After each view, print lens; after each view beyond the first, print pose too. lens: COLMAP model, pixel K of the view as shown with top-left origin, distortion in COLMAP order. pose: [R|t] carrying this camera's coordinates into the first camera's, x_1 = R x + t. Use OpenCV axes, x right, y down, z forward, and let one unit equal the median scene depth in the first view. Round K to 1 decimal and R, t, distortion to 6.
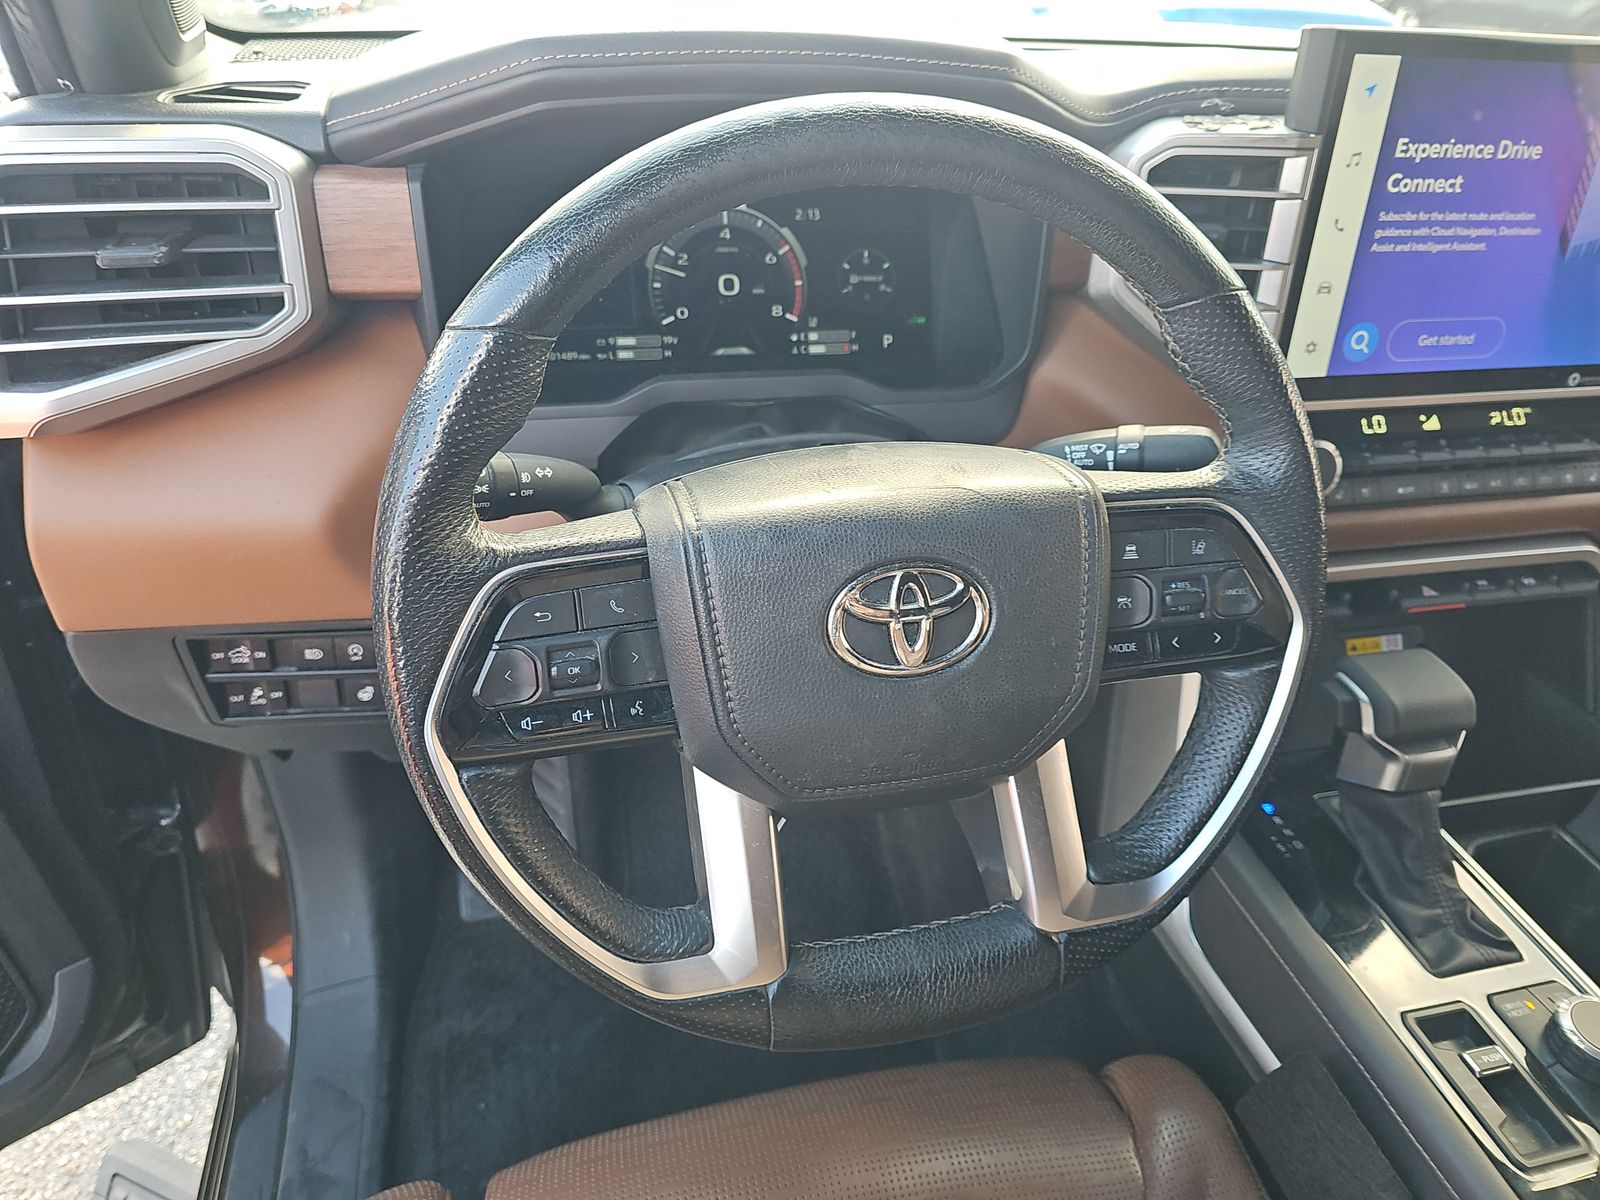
lens RADIAL K [[1048.0, 0, 799.6], [0, 1048.0, 597.5], [0, 0, 1]] dist [0.024885, -0.007993]
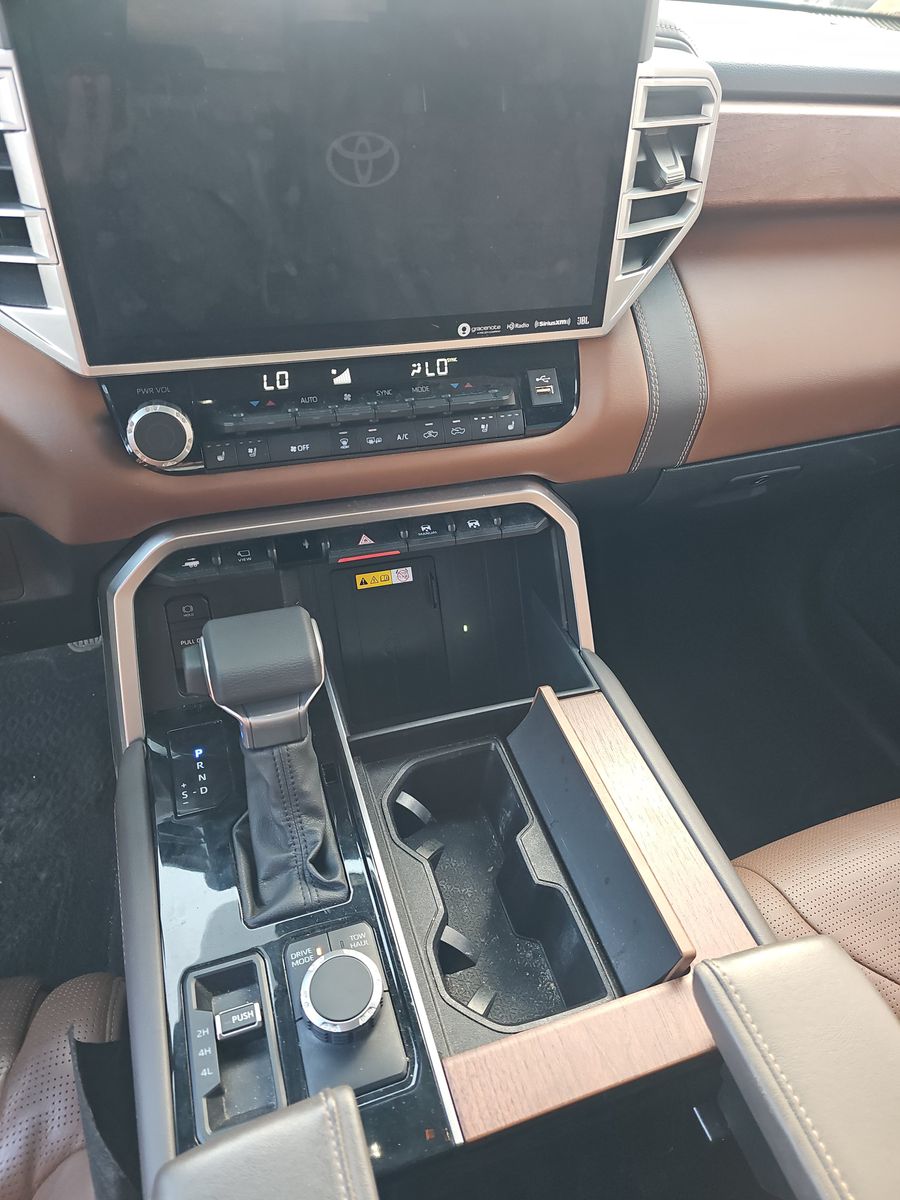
lens RADIAL K [[726.1, 0, 449.8], [0, 726.1, 600.3], [0, 0, 1]] dist [0.006146, -0.000022]
pose [[0.998045, -0.042075, 0.046222, 0.648226], [0.033327, 0.983834, 0.175955, -0.072598], [-0.052878, -0.174071, 0.983312, 0.268640]]
